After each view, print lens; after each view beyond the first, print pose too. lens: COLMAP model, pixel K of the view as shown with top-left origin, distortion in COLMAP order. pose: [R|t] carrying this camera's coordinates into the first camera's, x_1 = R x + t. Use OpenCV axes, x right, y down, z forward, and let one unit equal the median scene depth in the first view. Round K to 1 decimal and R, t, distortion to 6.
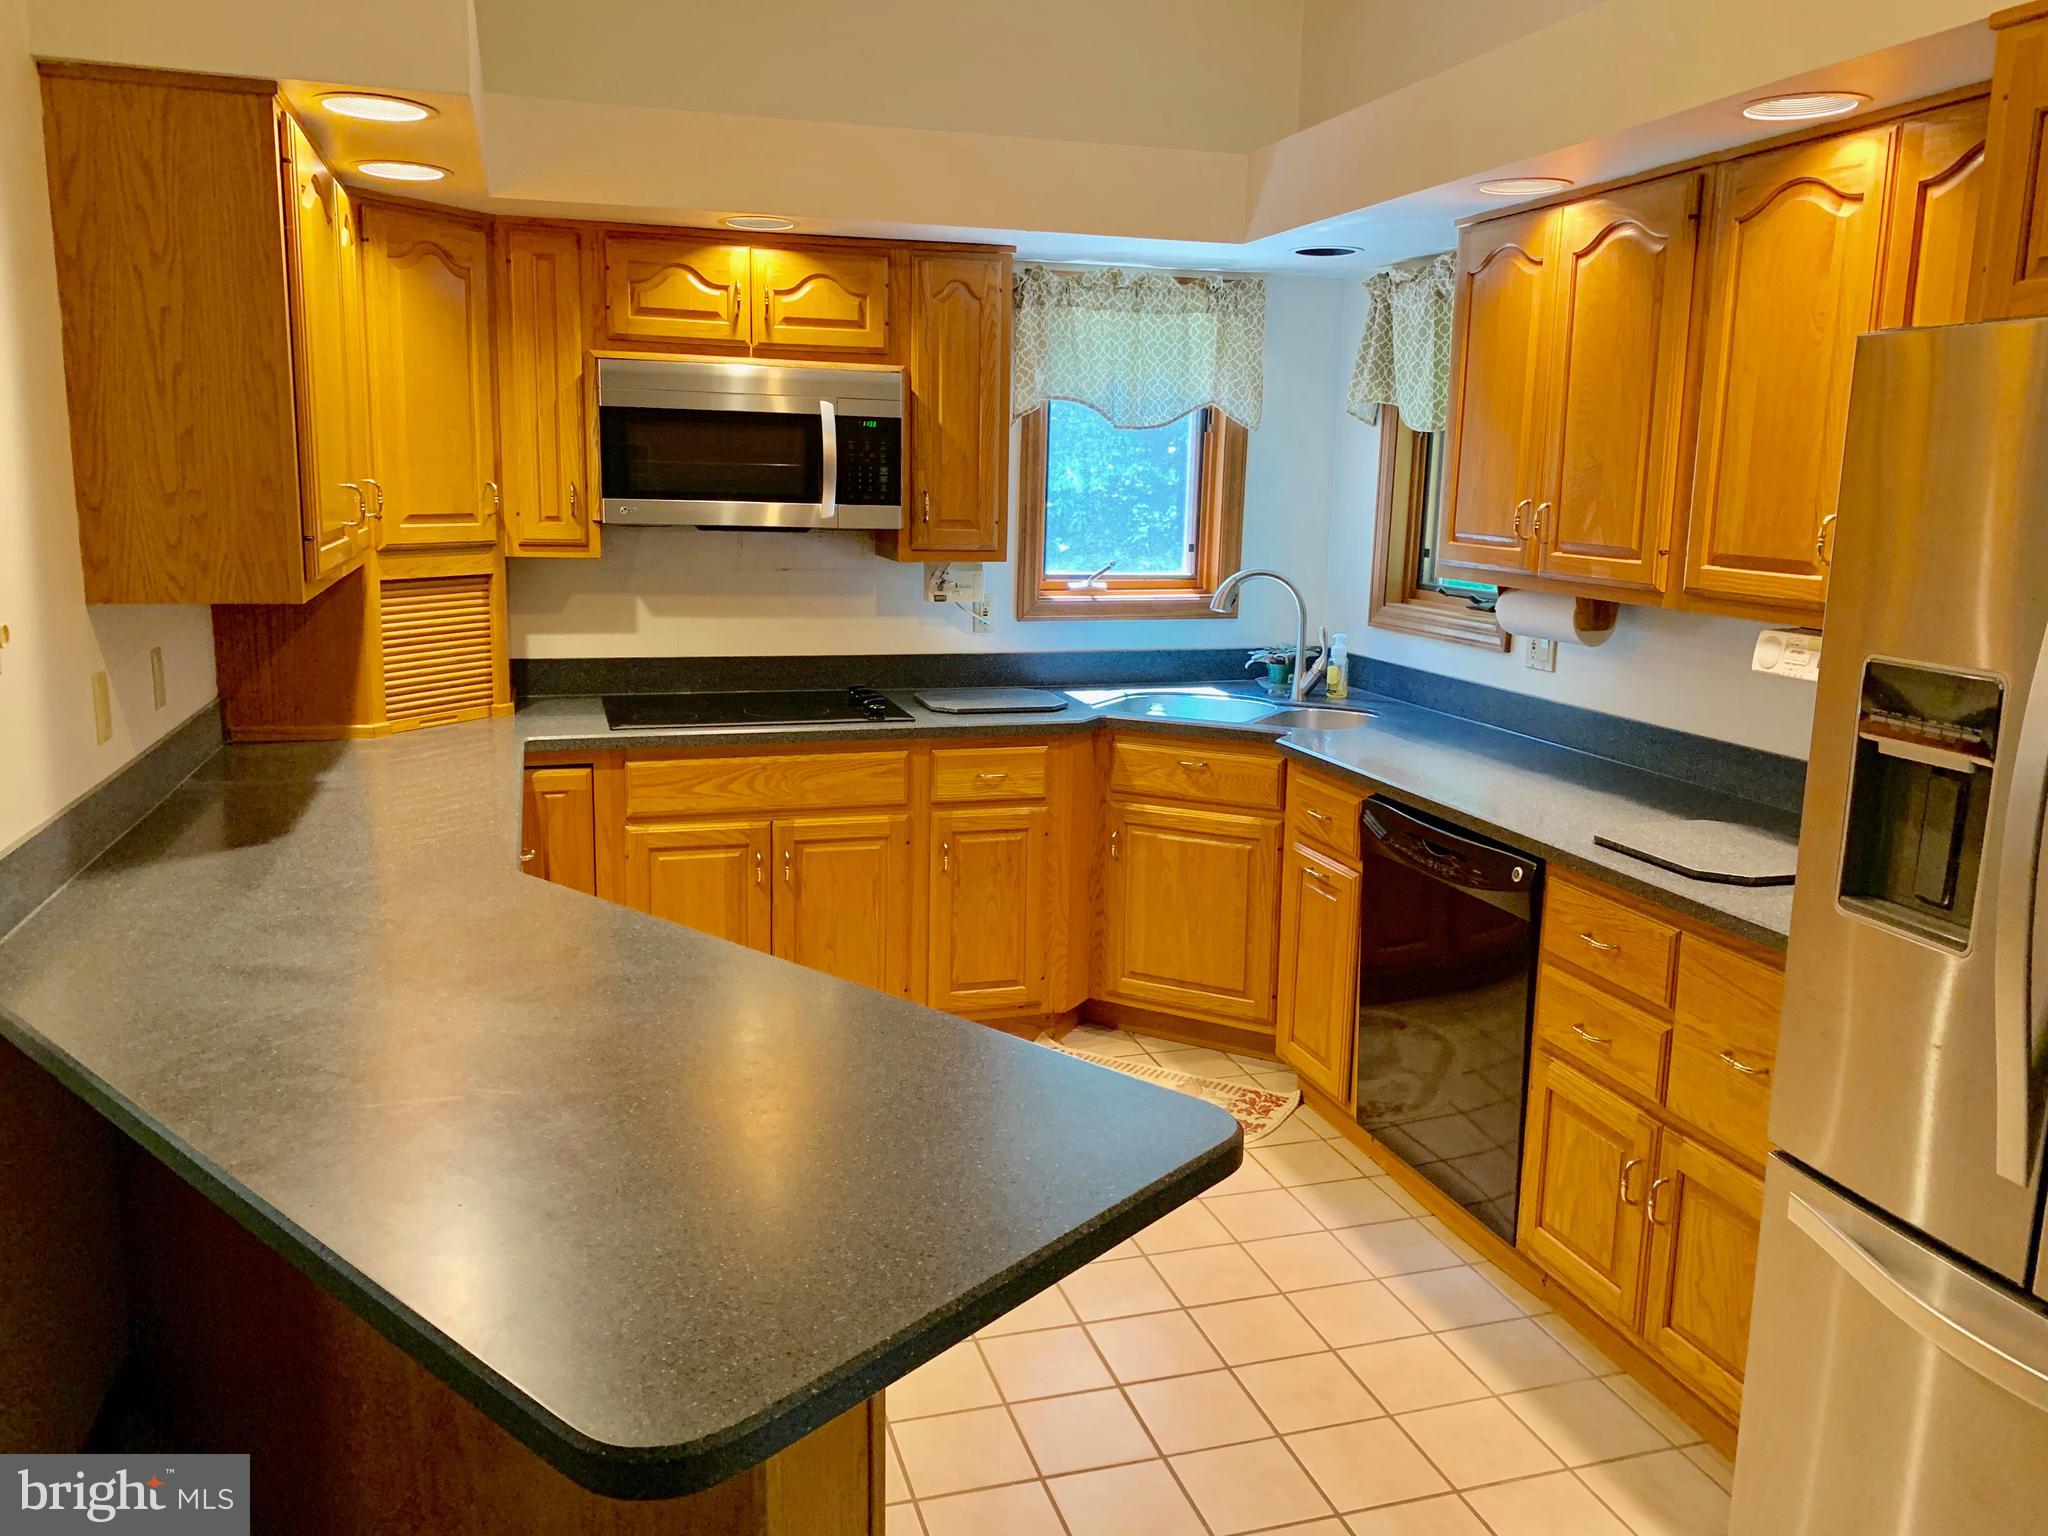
lens RADIAL K [[1550.3, 0, 1037.5], [0, 1550.3, 764.4], [0, 0, 1]] dist [0.039711, -0.052179]
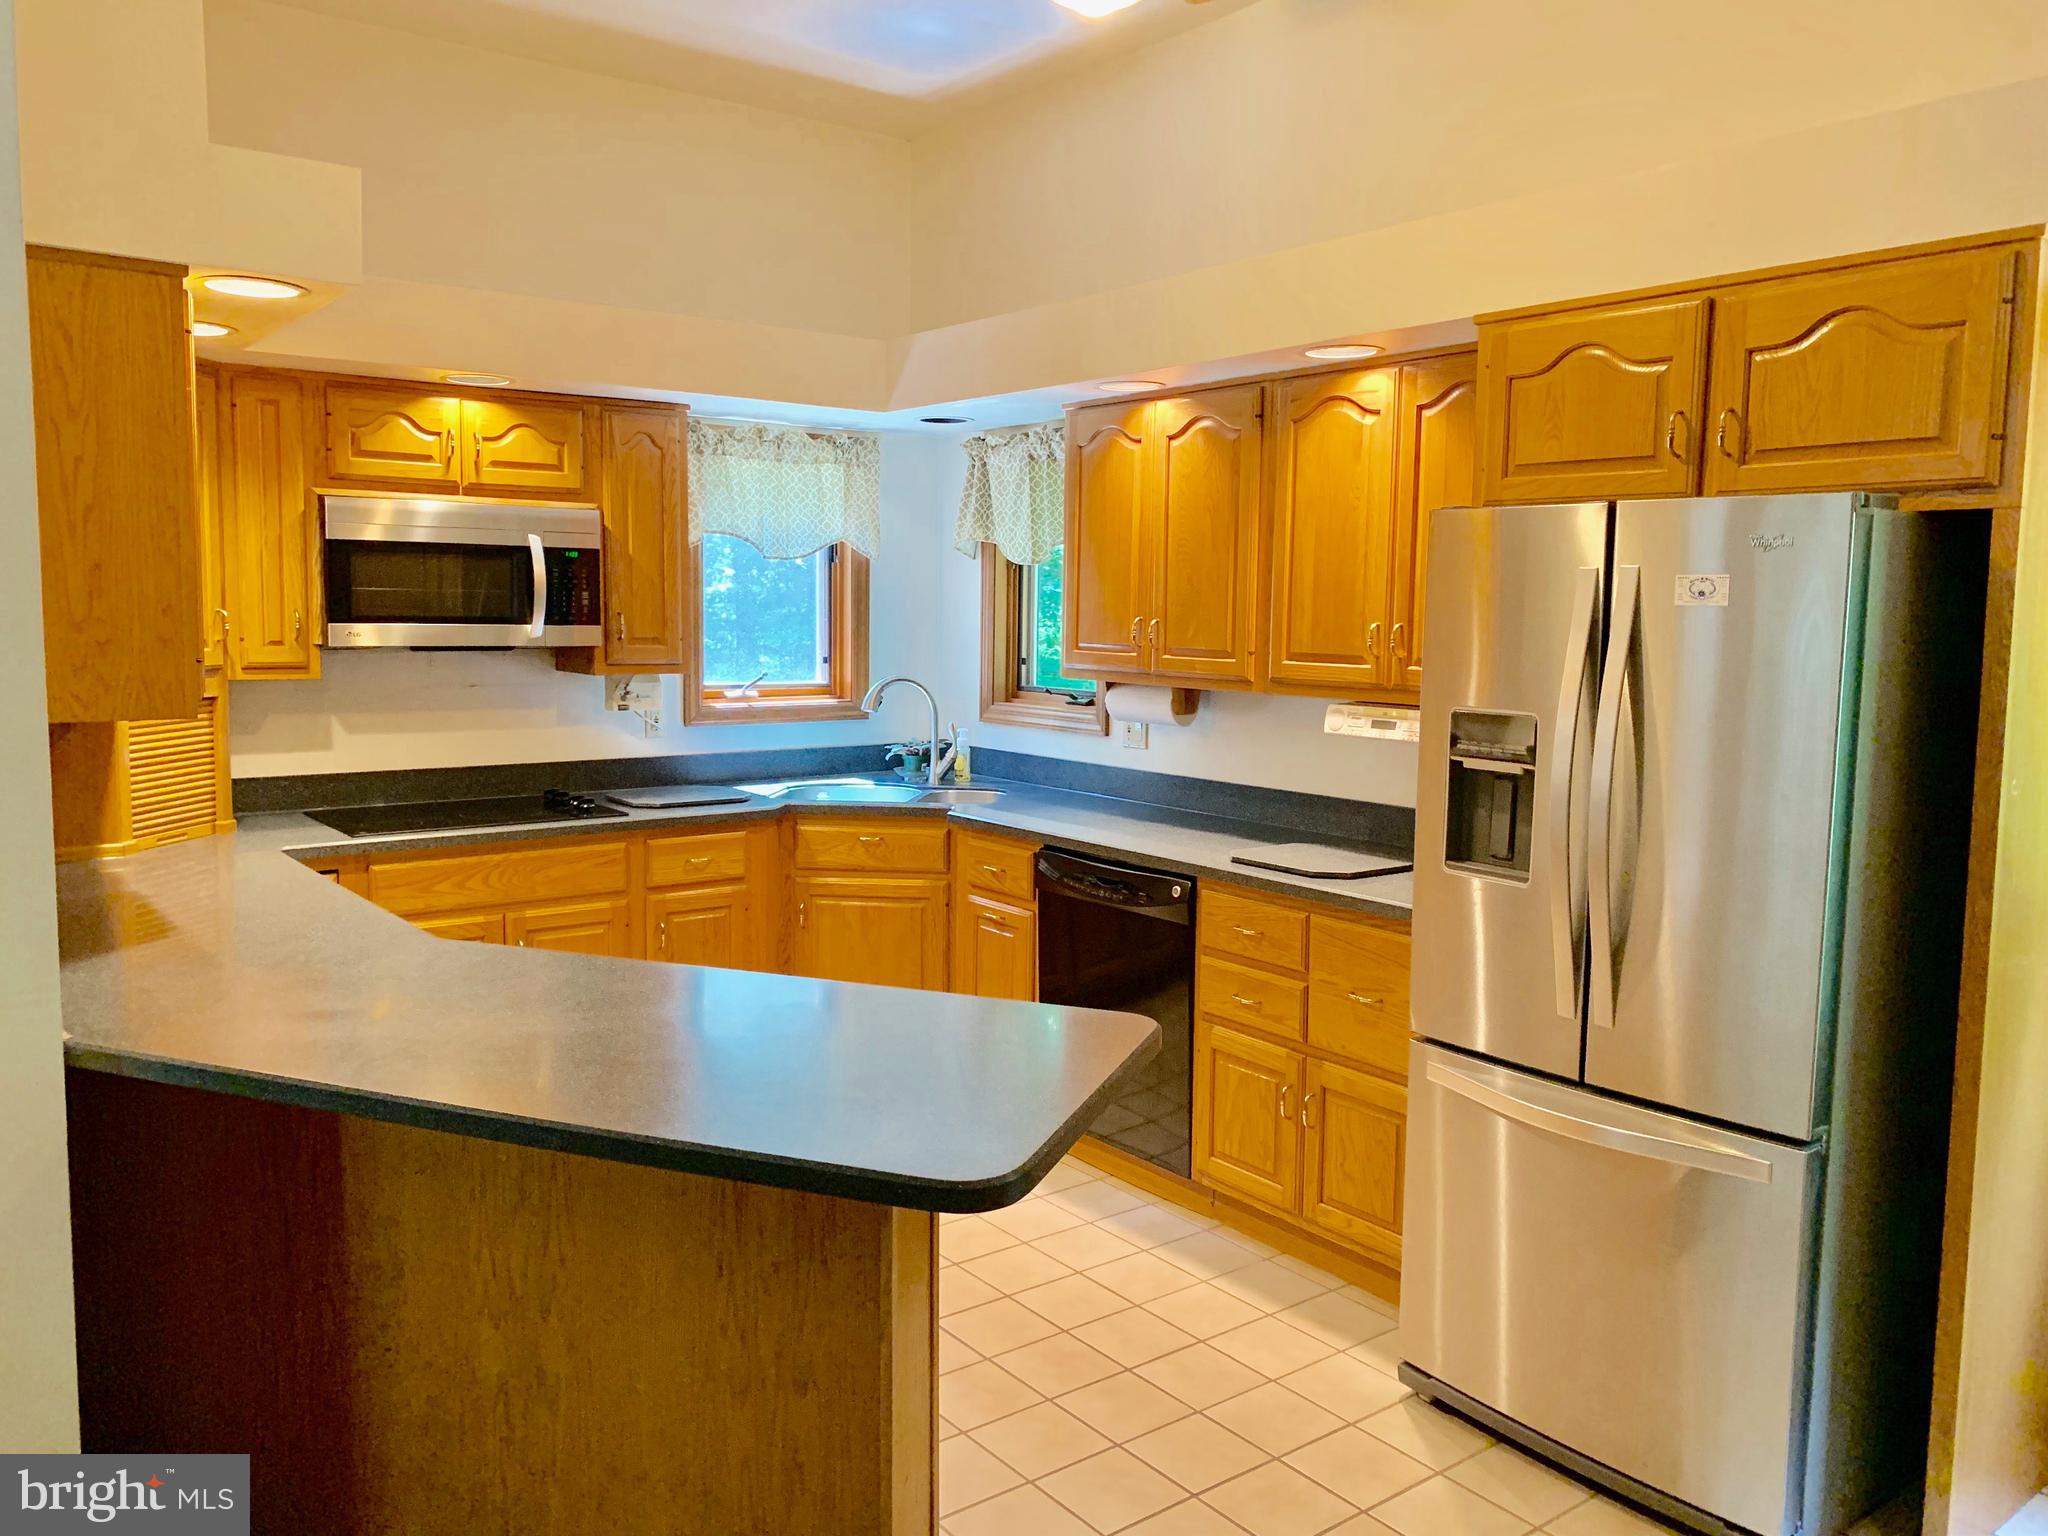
lens RADIAL K [[1550.3, 0, 1022.9], [0, 1550.3, 765.6], [0, 0, 1]] dist [0.039711, -0.052179]
pose [[0.937073, -0.043741, 0.346383, -0.233826], [0.070037, 0.995505, -0.063761, 0.032474], [-0.342037, 0.084008, 0.935924, -0.181751]]
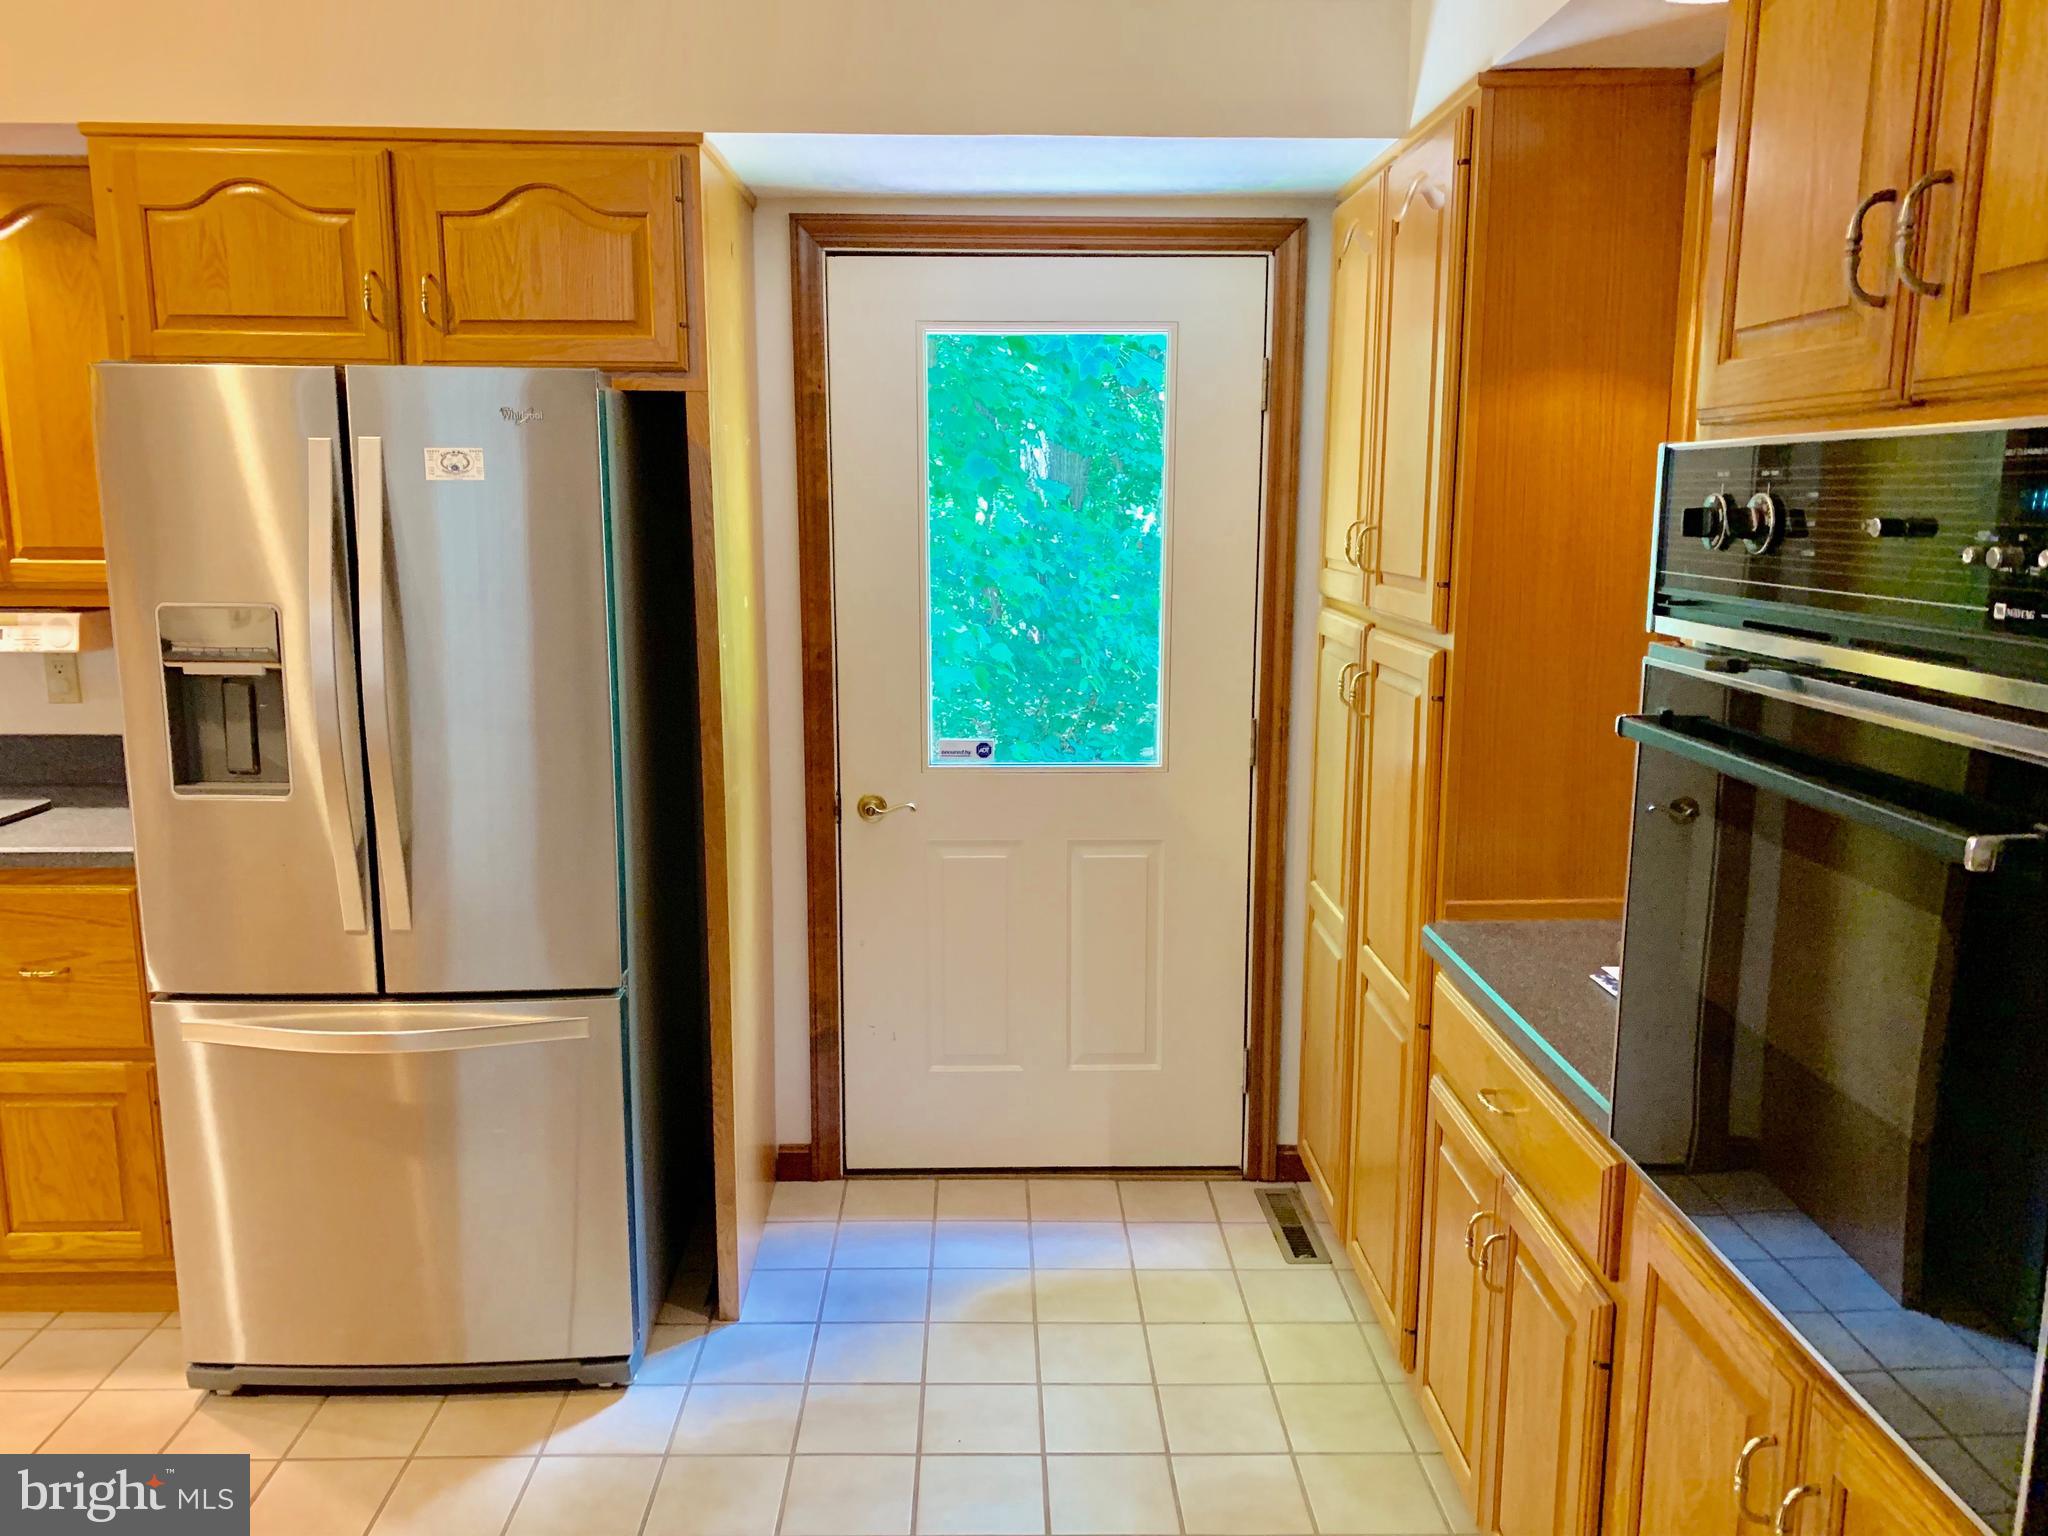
lens RADIAL K [[1550.3, 0, 990.0], [0, 1550.3, 771.4], [0, 0, 1]] dist [0.039711, -0.052179]
pose [[0.262678, -0.189352, 0.946122, -0.310719], [0.181706, 0.972719, 0.144227, 0.003431], [-0.947620, 0.134031, 0.289918, -0.027497]]
